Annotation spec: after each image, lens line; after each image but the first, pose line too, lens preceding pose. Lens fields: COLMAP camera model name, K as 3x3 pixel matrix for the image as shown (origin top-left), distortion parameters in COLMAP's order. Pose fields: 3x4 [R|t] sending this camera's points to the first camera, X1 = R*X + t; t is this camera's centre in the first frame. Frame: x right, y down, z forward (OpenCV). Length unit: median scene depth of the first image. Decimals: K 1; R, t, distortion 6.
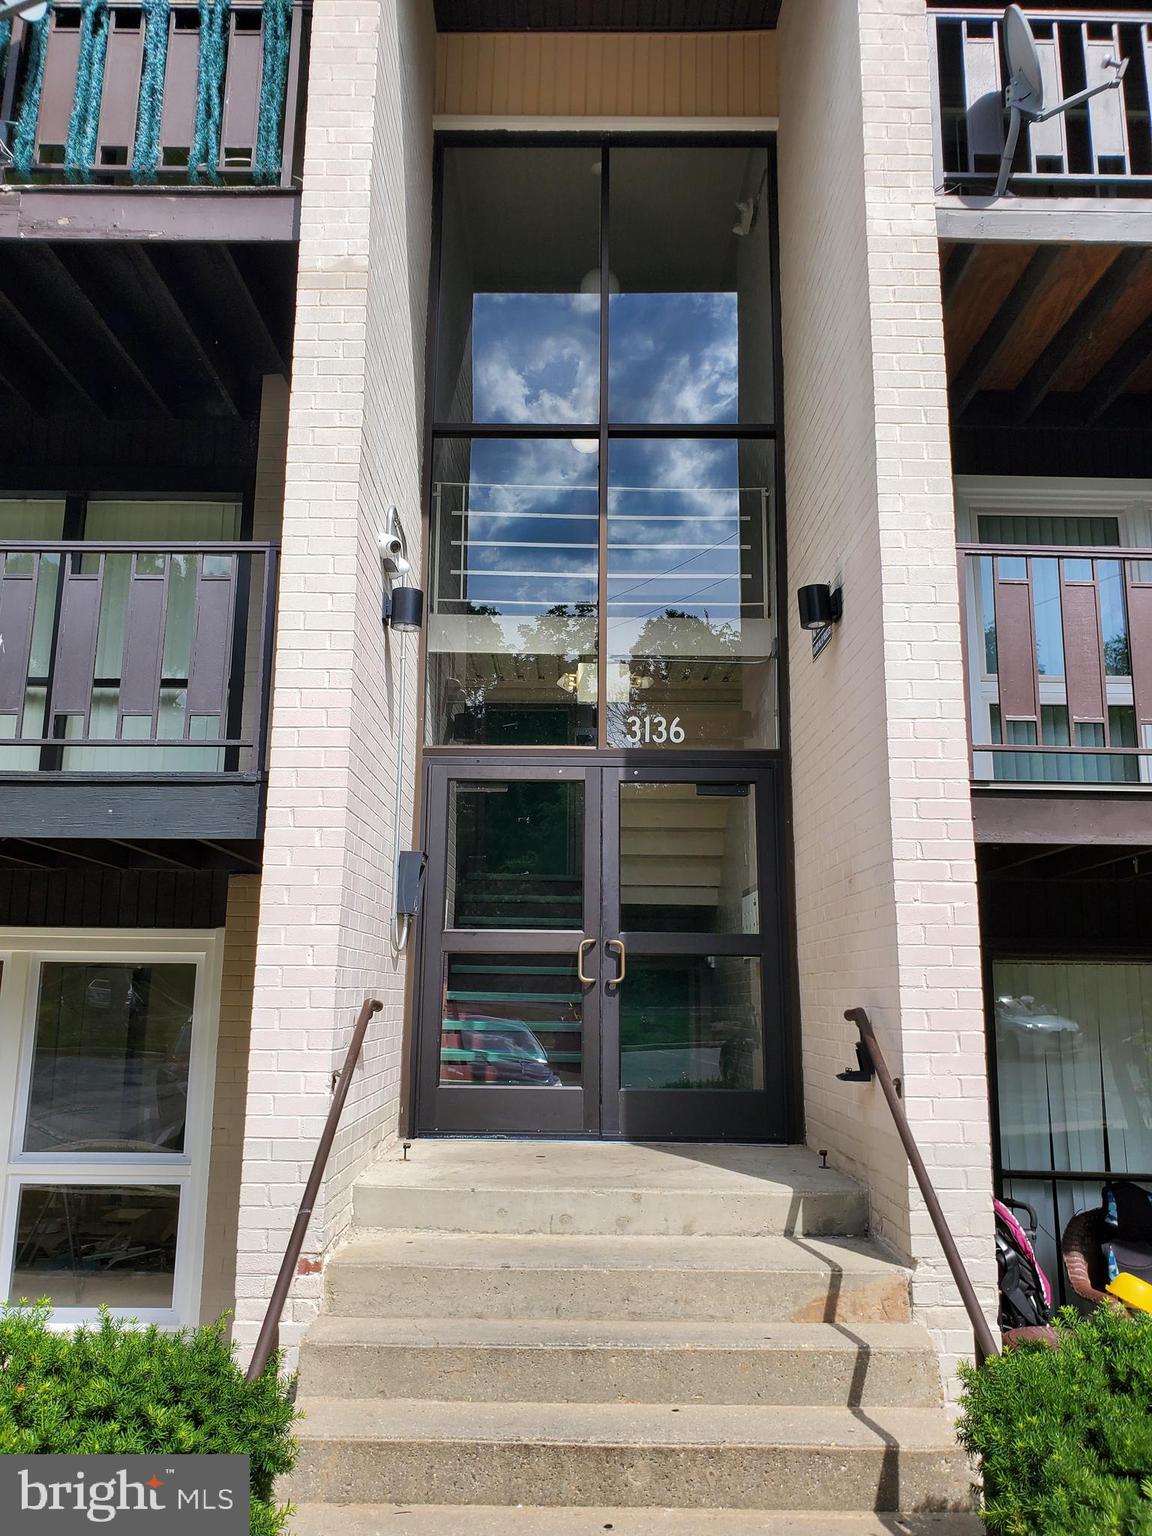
lens RADIAL K [[1171.5, 0, 576.0], [0, 1171.5, 768.0], [0, 0, 1]] dist [0.004447, 0.002066]
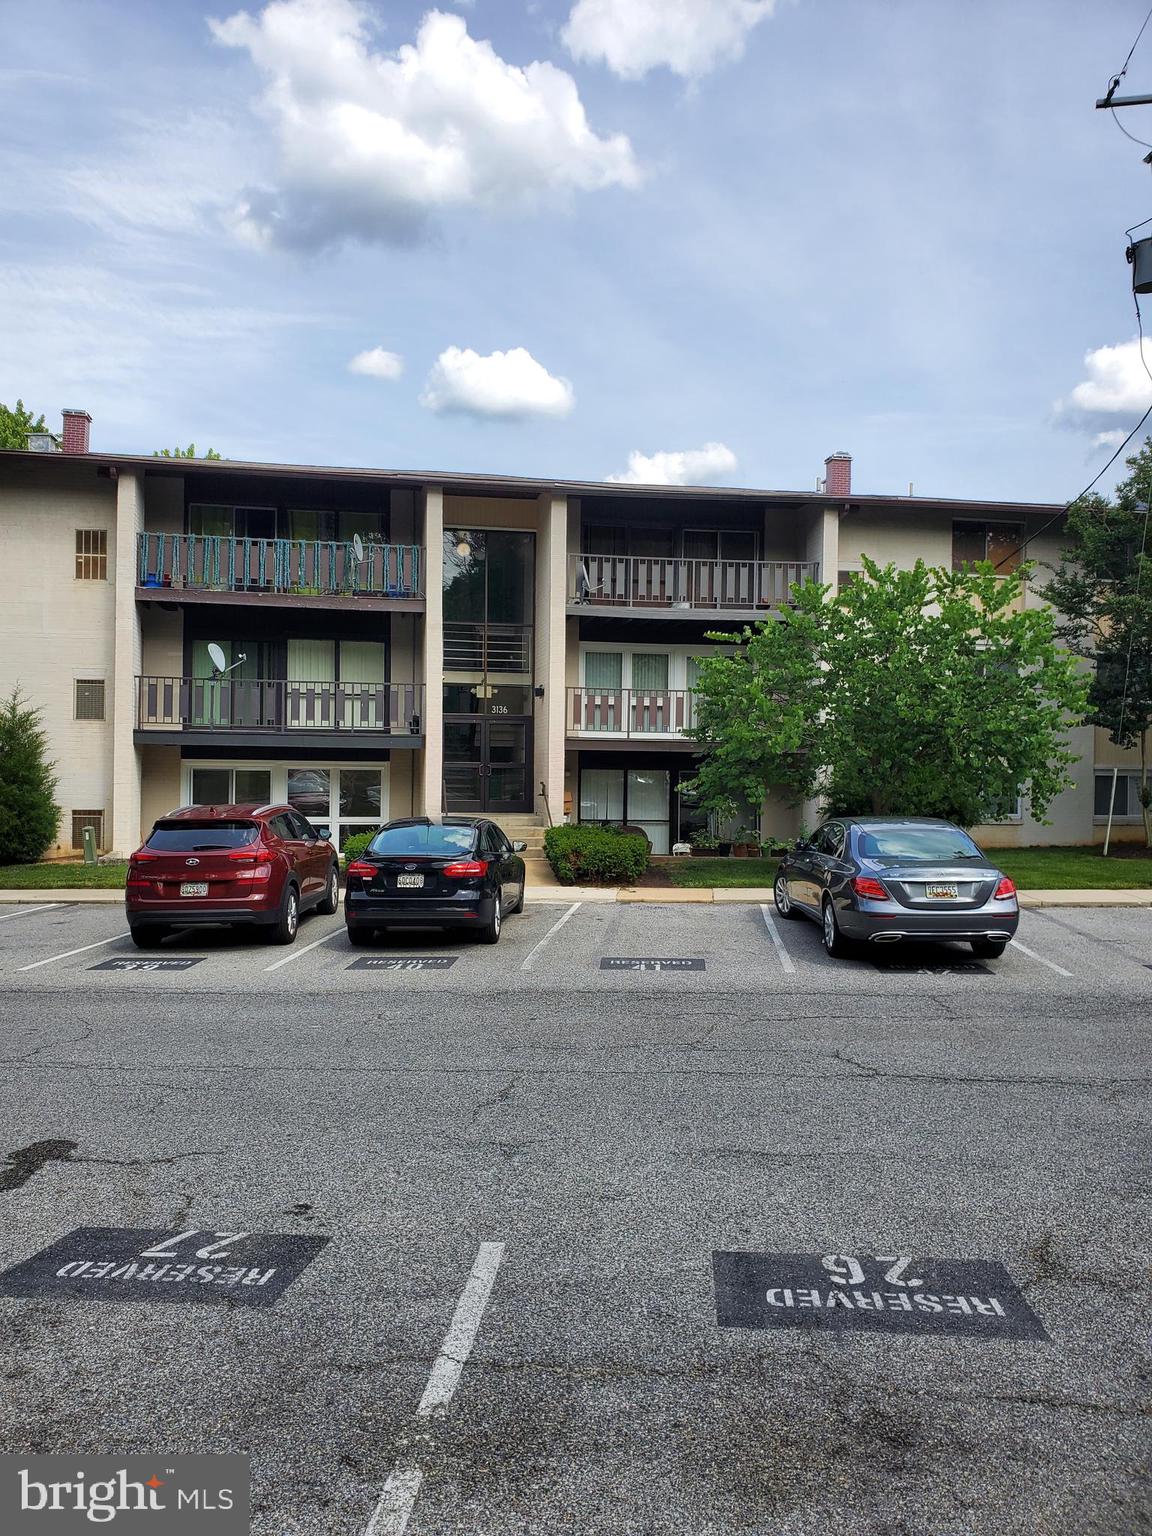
lens RADIAL K [[1171.5, 0, 576.0], [0, 1171.5, 768.0], [0, 0, 1]] dist [0.004447, 0.002066]
pose [[0.985552, 0.000908, 0.169370, -0.351361], [-0.033760, 0.980972, 0.191190, -0.611719], [-0.165973, -0.194145, 0.966830, -2.906970]]
